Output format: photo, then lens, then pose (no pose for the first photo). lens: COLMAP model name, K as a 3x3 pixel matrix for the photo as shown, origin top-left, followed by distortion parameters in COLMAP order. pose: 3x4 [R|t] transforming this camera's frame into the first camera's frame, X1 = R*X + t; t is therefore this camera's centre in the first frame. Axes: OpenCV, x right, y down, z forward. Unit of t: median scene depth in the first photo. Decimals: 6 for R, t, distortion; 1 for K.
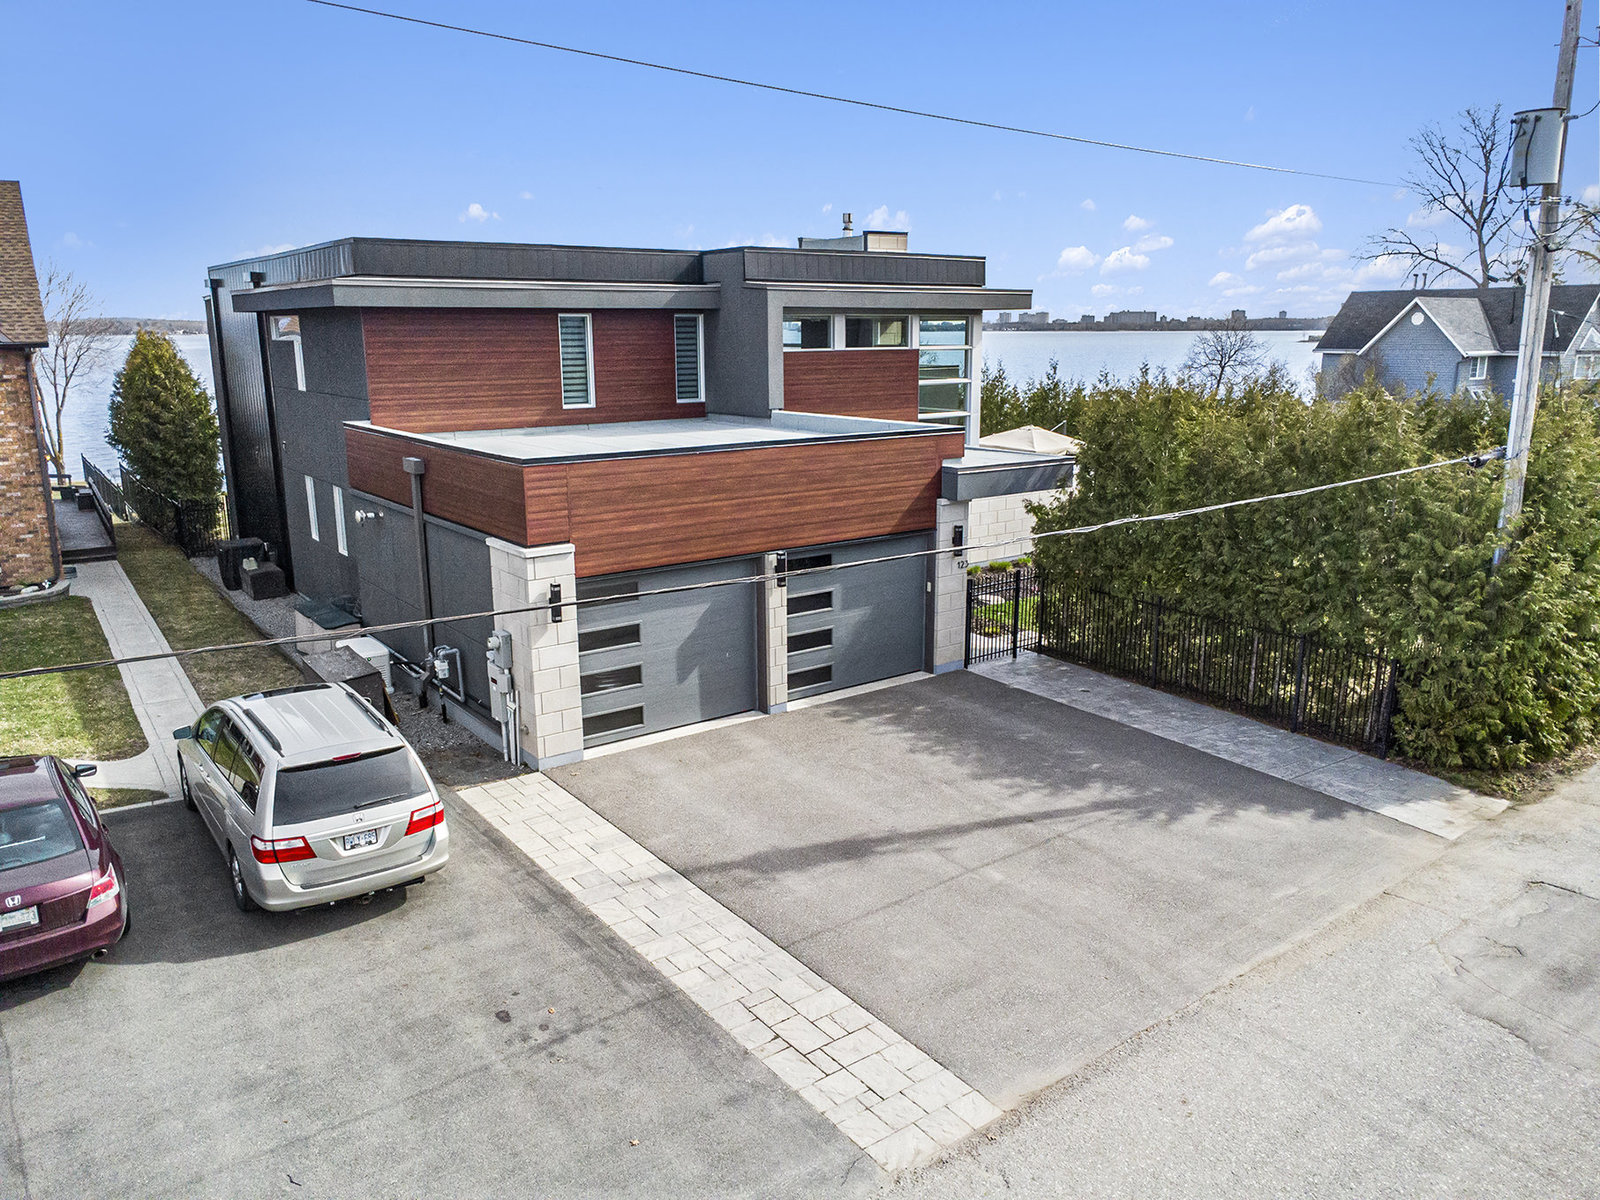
lens RADIAL K [[1146.8, 0, 807.4], [0, 1146.8, 596.2], [0, 0, 1]] dist [0.008449, -0.000884]
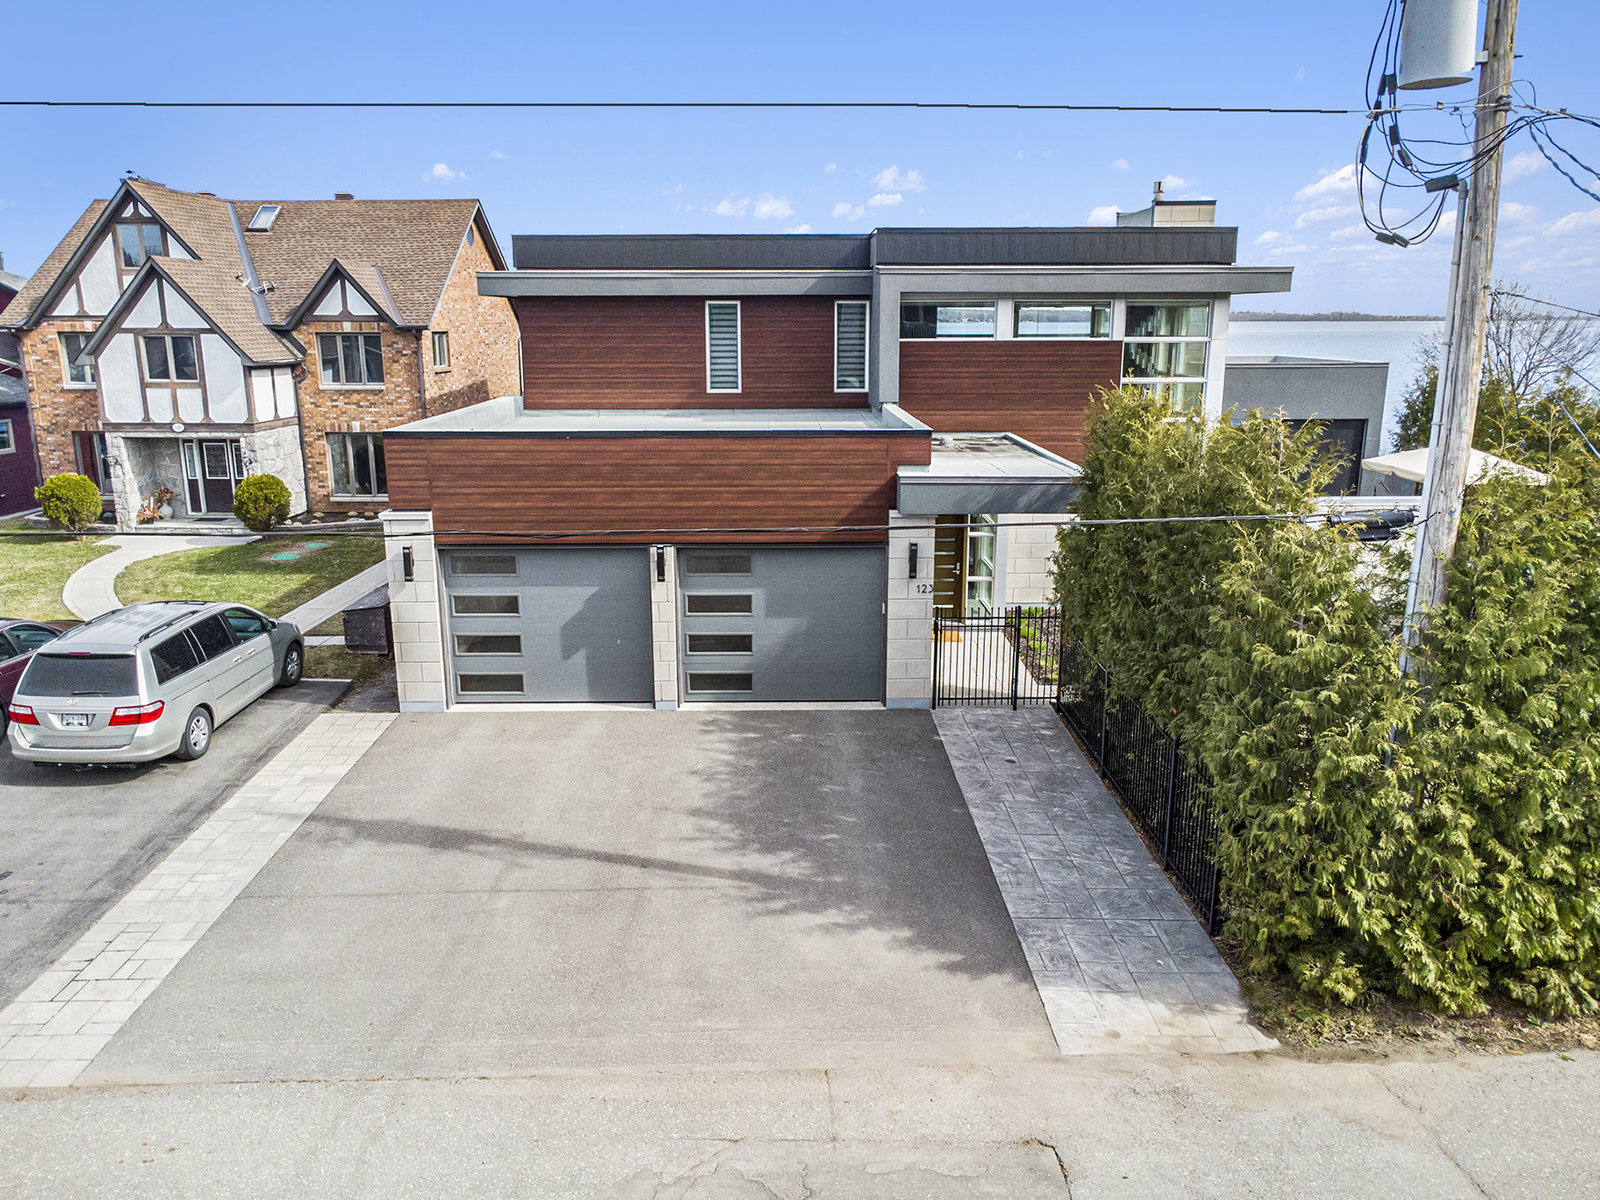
lens RADIAL K [[1152.6, 0, 800.0], [0, 1152.6, 600.0], [0, 0, 1]] dist [0.018034, 0.002838]
pose [[0.815015, 0.140591, -0.562126, 0.635410], [-0.133751, 0.989566, 0.053574, -0.061556], [0.563792, 0.031521, 0.825315, 0.262185]]
